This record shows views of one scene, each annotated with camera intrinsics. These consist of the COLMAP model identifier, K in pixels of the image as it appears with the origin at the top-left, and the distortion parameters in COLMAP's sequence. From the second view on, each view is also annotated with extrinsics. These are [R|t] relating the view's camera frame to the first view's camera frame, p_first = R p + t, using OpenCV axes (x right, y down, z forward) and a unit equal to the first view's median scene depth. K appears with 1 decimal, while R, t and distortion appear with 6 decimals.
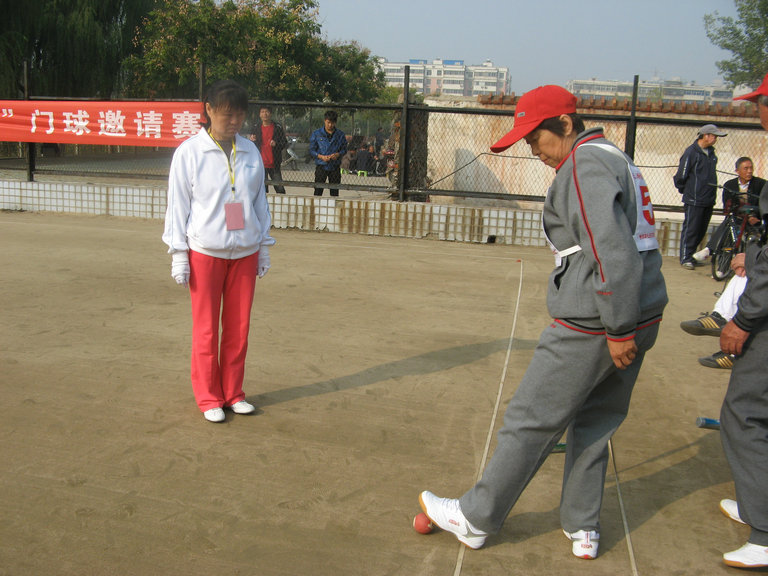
lens RADIAL K [[780.8, 0, 384.2], [0, 780.8, 288.1], [0, 0, 1]] dist [-0.047300, 0.000000]
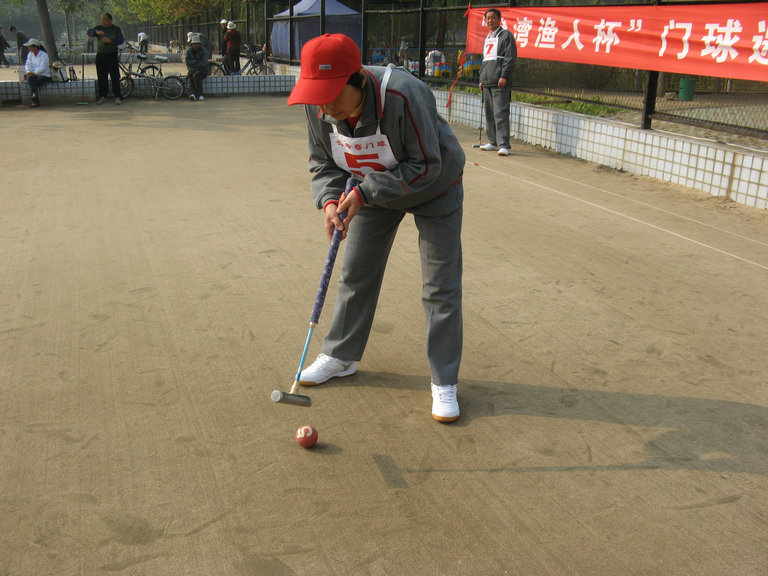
lens RADIAL K [[780.8, 0, 383.8], [0, 780.8, 288.9], [0, 0, 1]] dist [-0.047300, 0.000000]
pose [[0.602547, 0.238540, -0.761601, -0.050014], [-0.181178, 0.970257, 0.160552, -0.073376], [0.777246, 0.041245, 0.627844, 0.421945]]
